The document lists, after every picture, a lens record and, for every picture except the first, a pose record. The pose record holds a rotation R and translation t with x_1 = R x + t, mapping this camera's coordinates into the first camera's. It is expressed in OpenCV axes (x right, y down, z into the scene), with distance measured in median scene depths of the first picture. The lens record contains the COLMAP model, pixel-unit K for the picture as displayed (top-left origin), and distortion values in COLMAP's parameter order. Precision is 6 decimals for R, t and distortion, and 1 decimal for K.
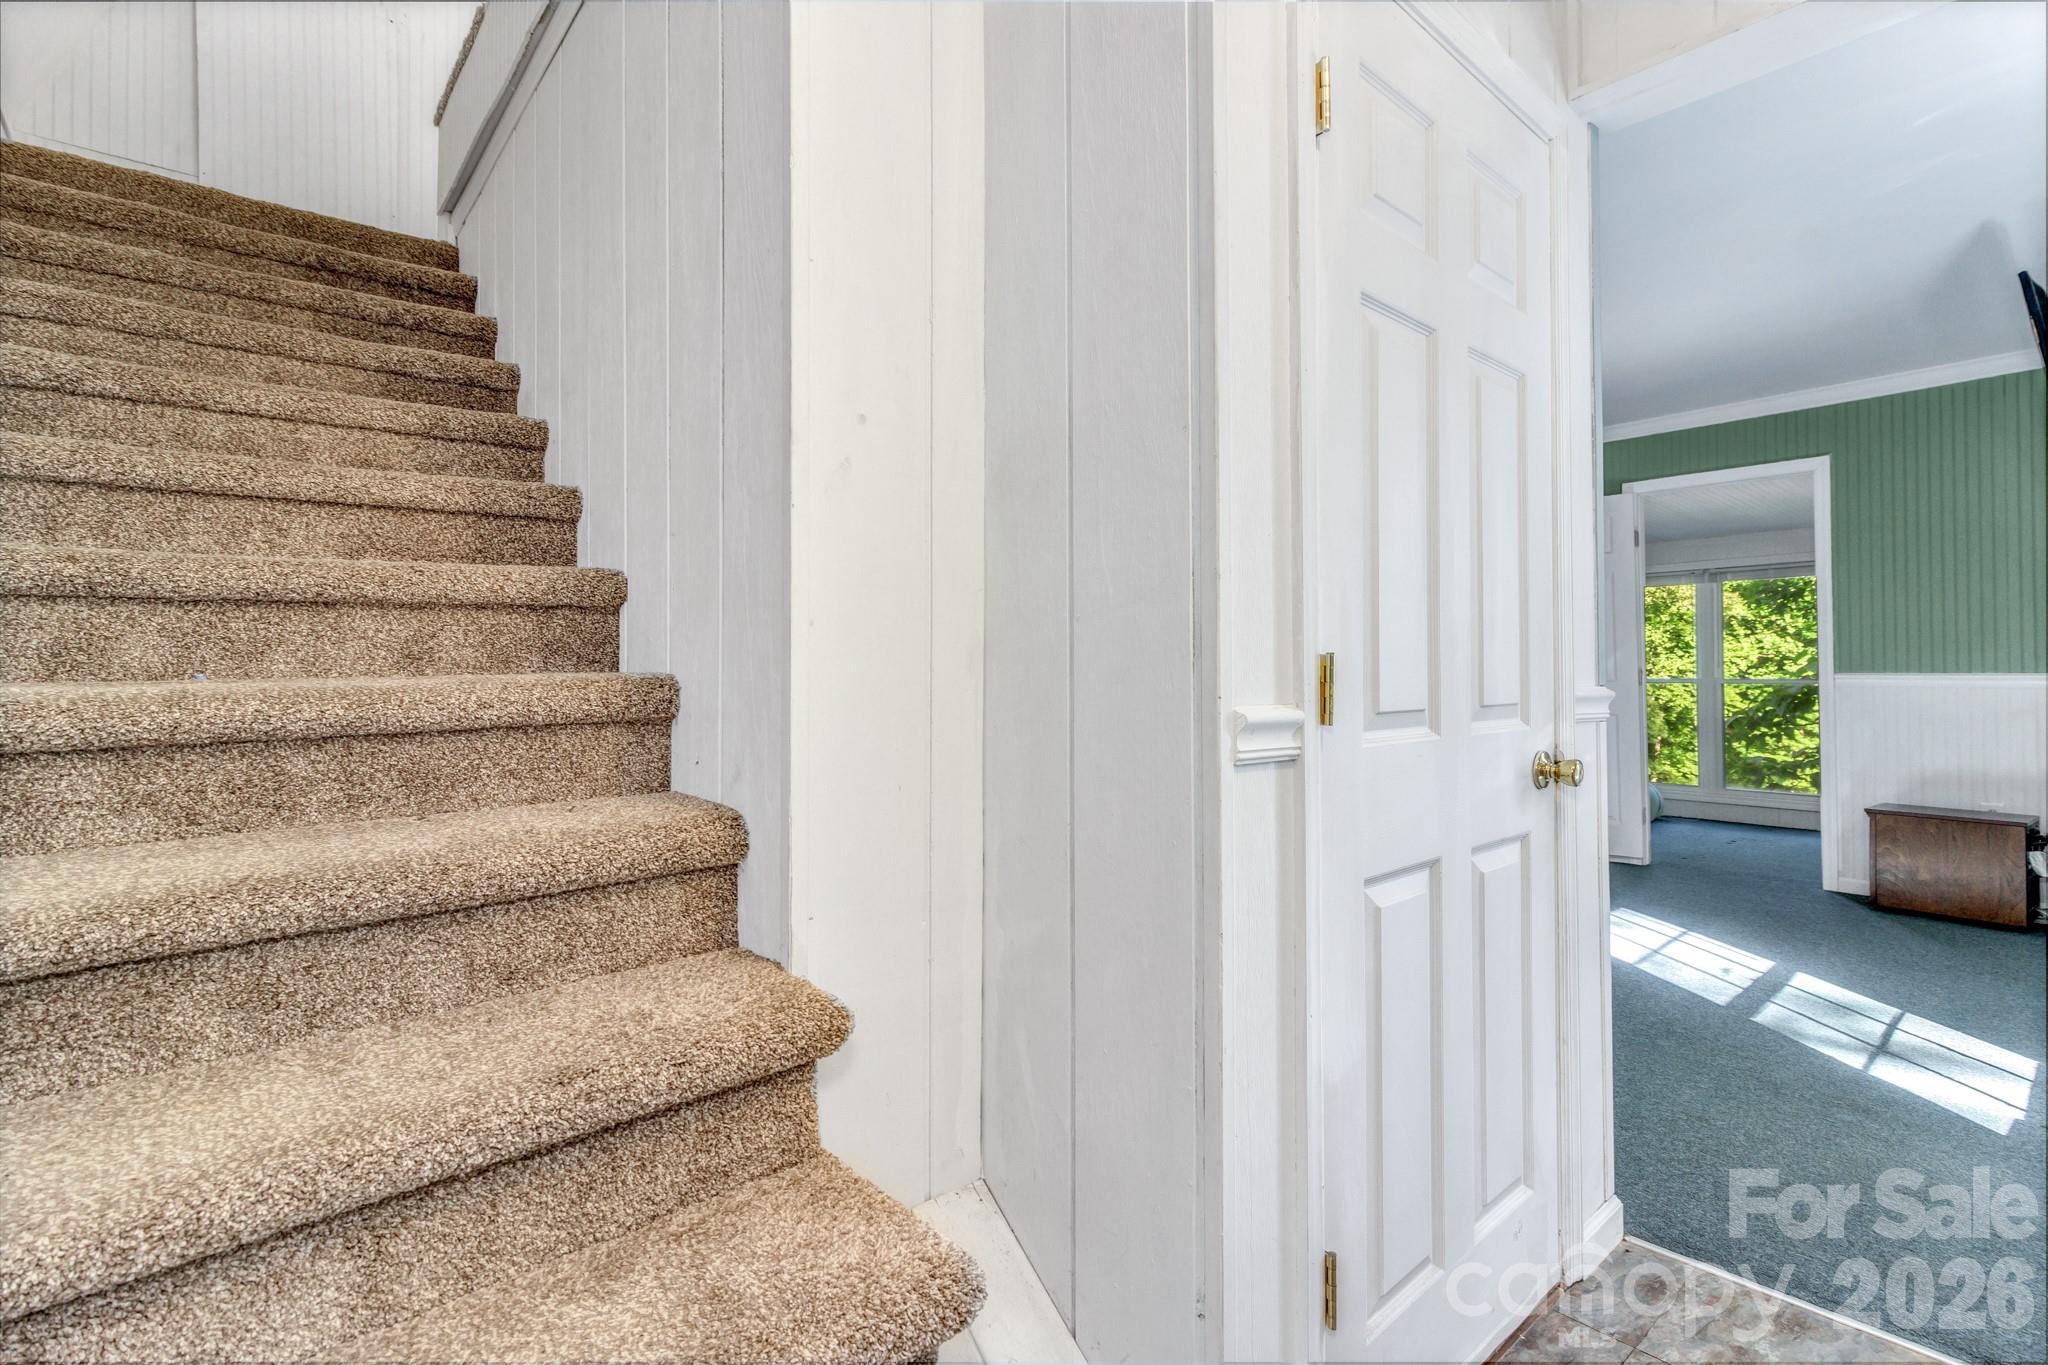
lens RADIAL K [[937.8, 0, 1034.8], [0, 937.8, 671.9], [0, 0, 1]] dist [-0.000654, 0.000830]
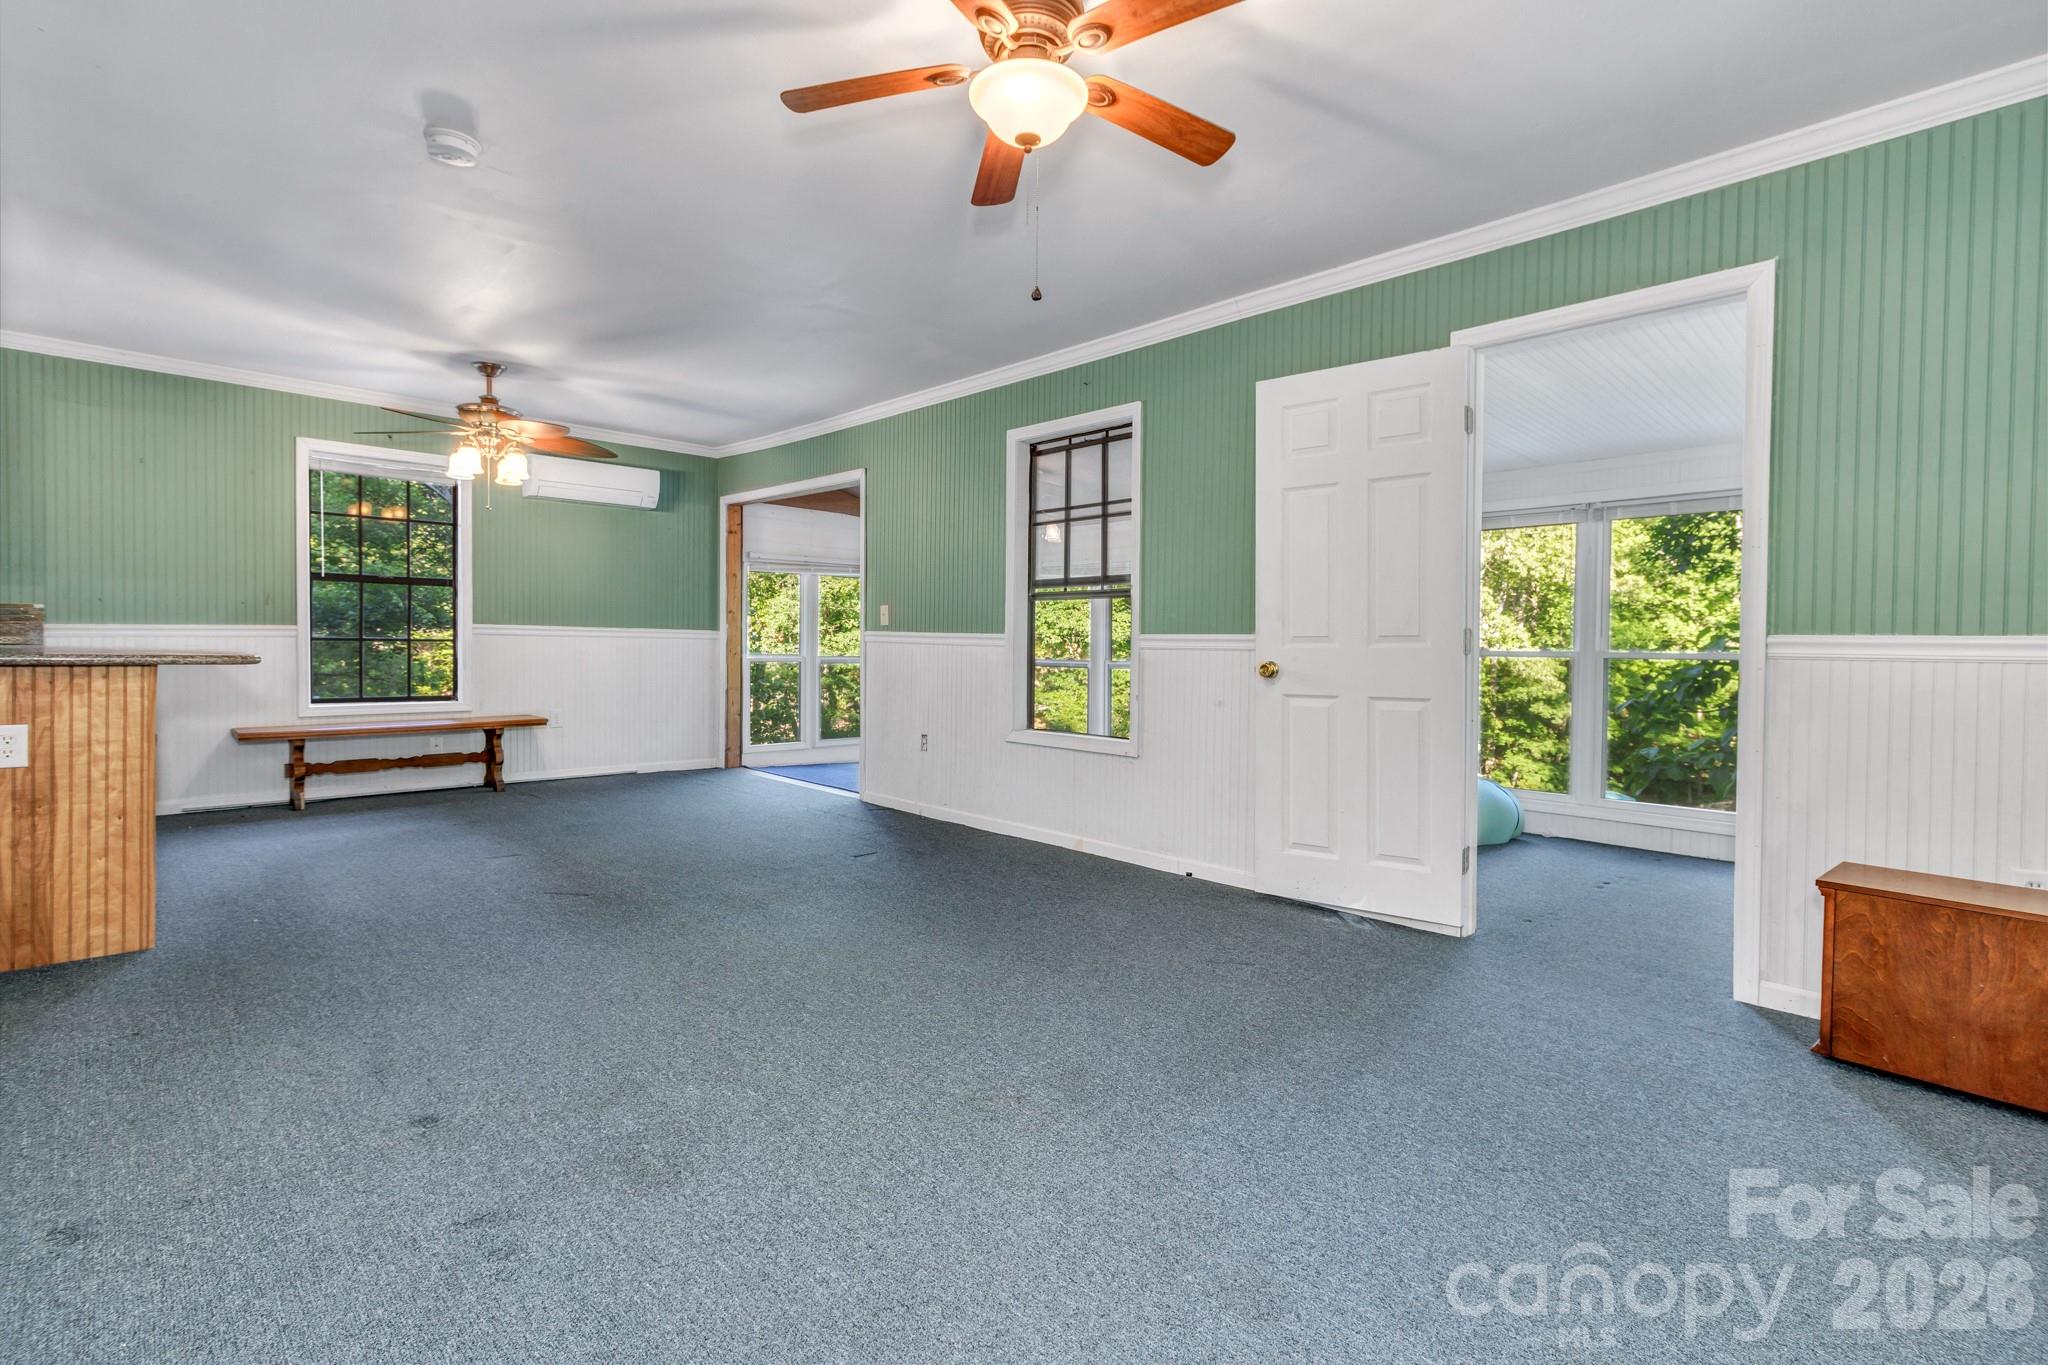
lens RADIAL K [[937.8, 0, 1022.3], [0, 937.8, 668.7], [0, 0, 1]] dist [-0.000654, 0.000830]
pose [[0.998102, 0.018043, 0.058882, 0.229712], [-0.019579, 0.999480, 0.025616, 0.009954], [-0.058389, -0.026720, 0.997936, 0.286879]]
